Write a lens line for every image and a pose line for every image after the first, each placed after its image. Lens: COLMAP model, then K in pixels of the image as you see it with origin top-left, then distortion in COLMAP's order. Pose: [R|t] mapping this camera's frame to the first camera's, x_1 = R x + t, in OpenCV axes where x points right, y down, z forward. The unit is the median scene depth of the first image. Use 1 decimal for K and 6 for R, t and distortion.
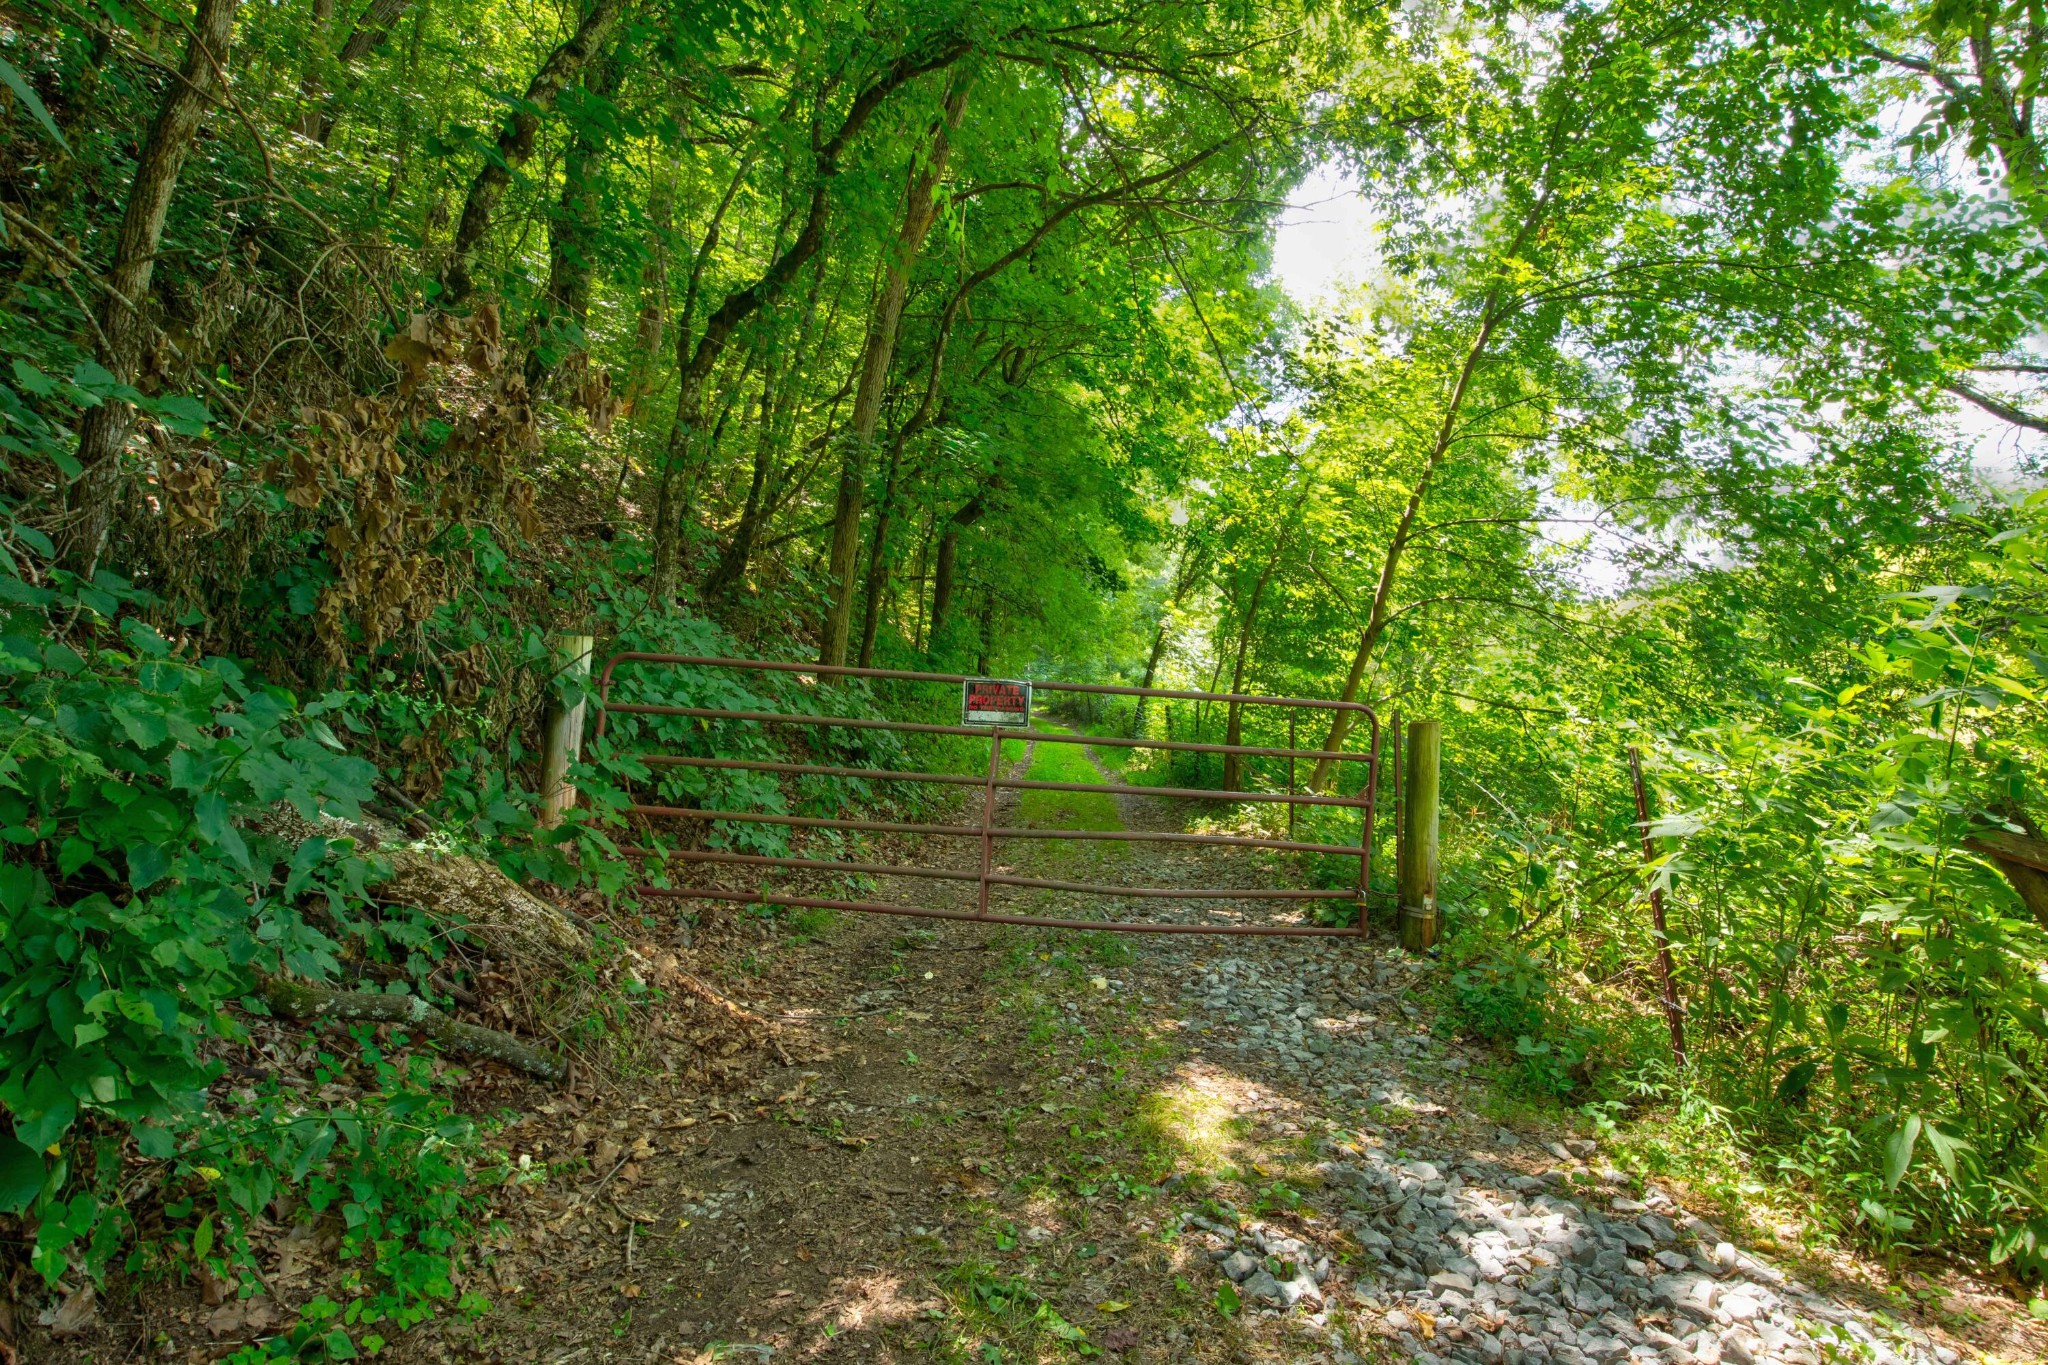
lens RADIAL K [[1040.4, 0, 1030.1], [0, 1040.4, 686.7], [0, 0, 1]] dist [-0.046886, 0.018772]
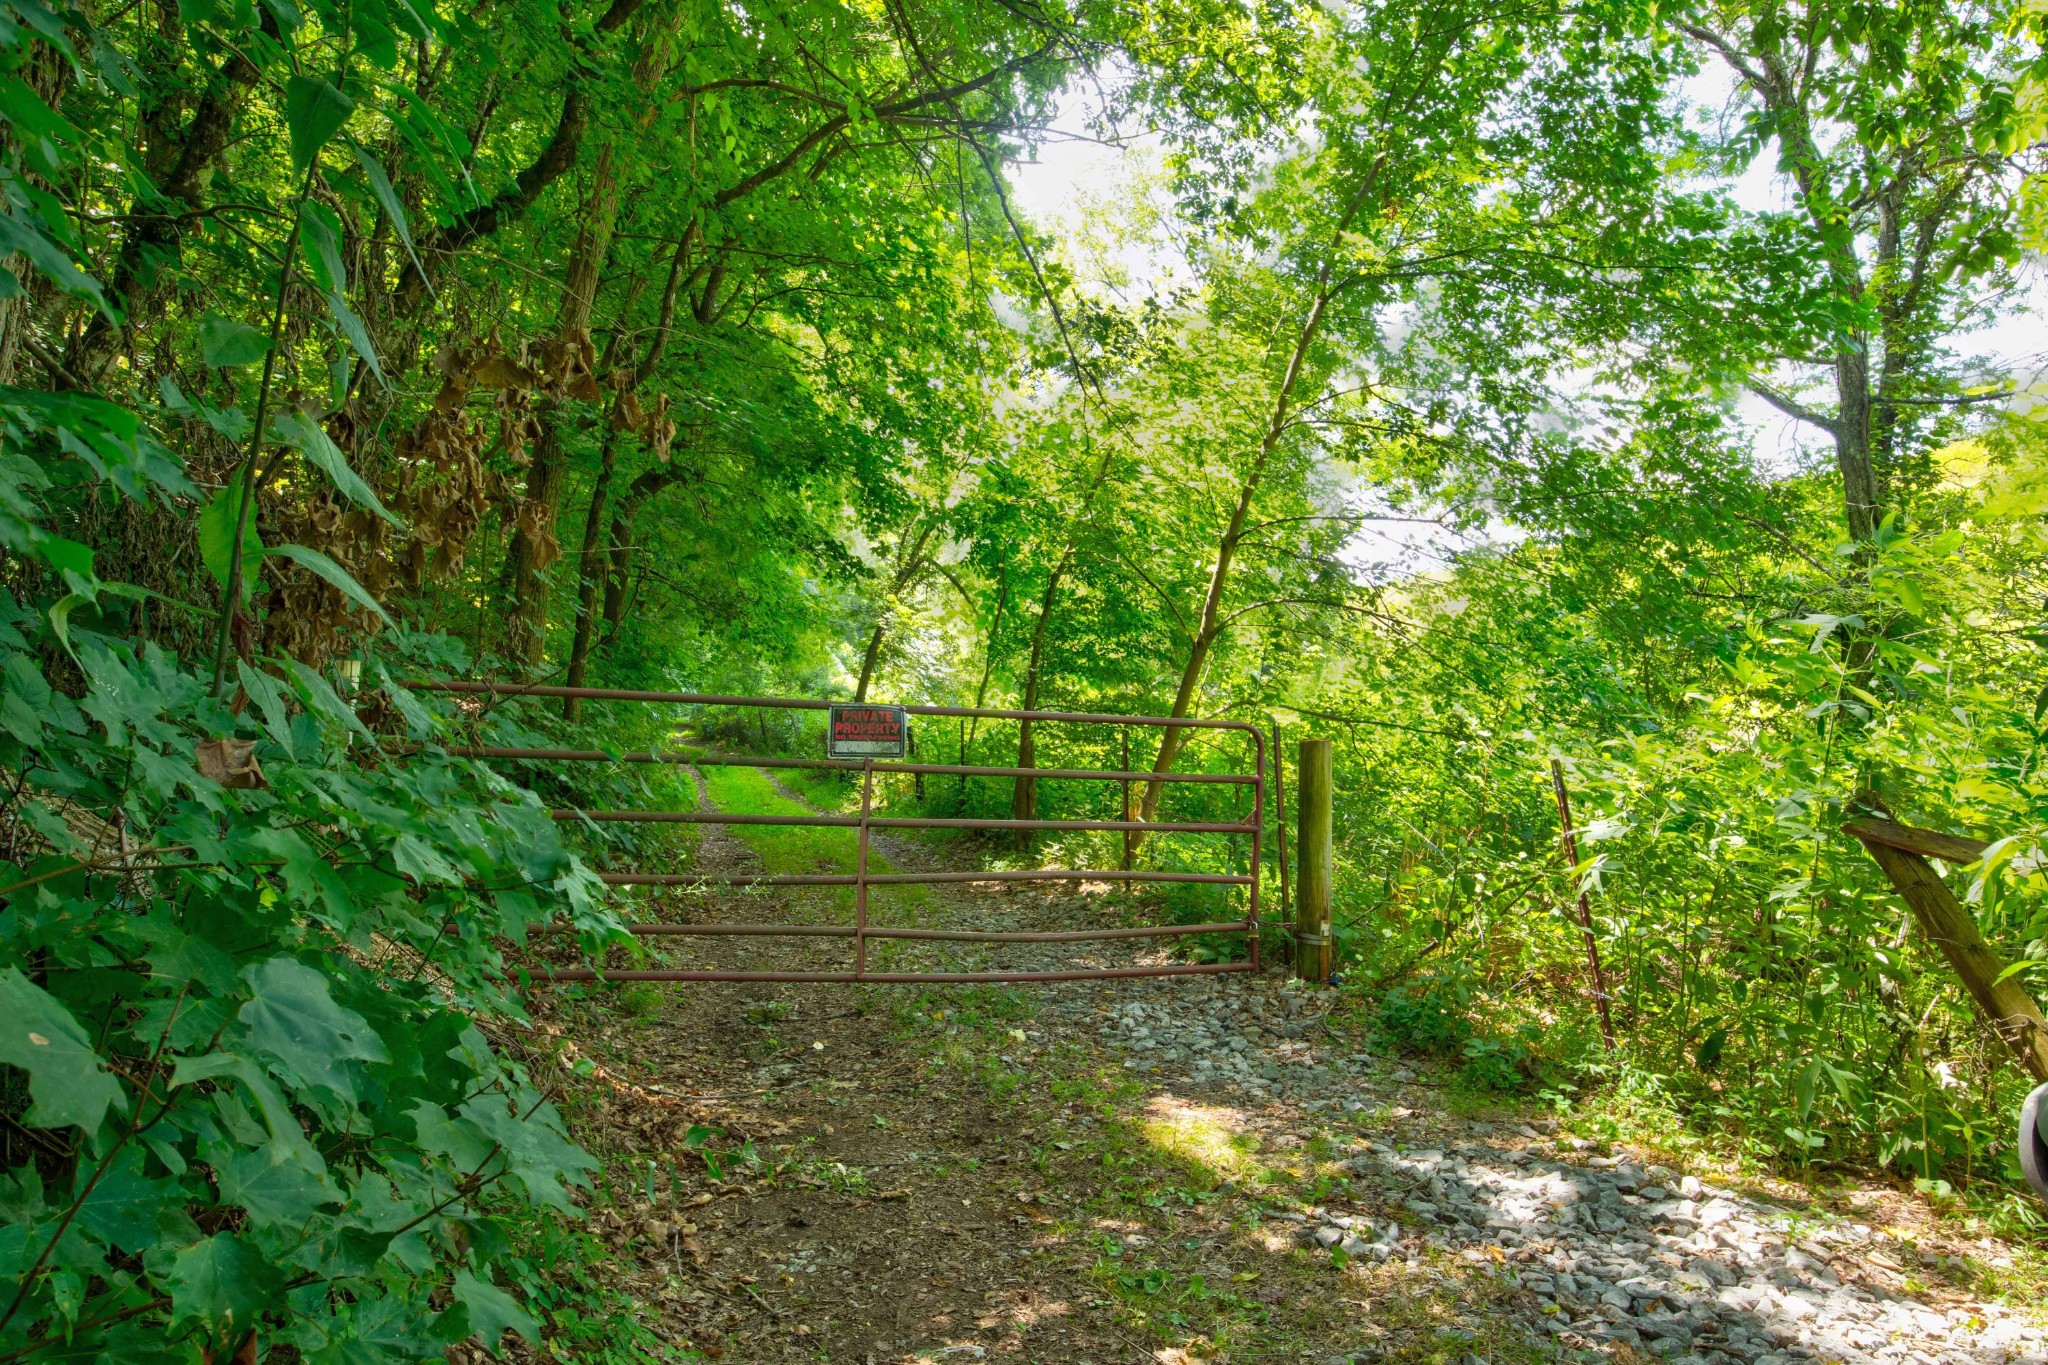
lens RADIAL K [[1381.3, 0, 1024.8], [0, 1381.3, 700.5], [0, 0, 1]] dist [-0.038245, 0.068193]
pose [[0.961746, -0.019436, 0.273251, -0.263862], [0.019269, 0.999809, 0.003295, -0.013646], [-0.273263, 0.002097, 0.961937, -0.178174]]
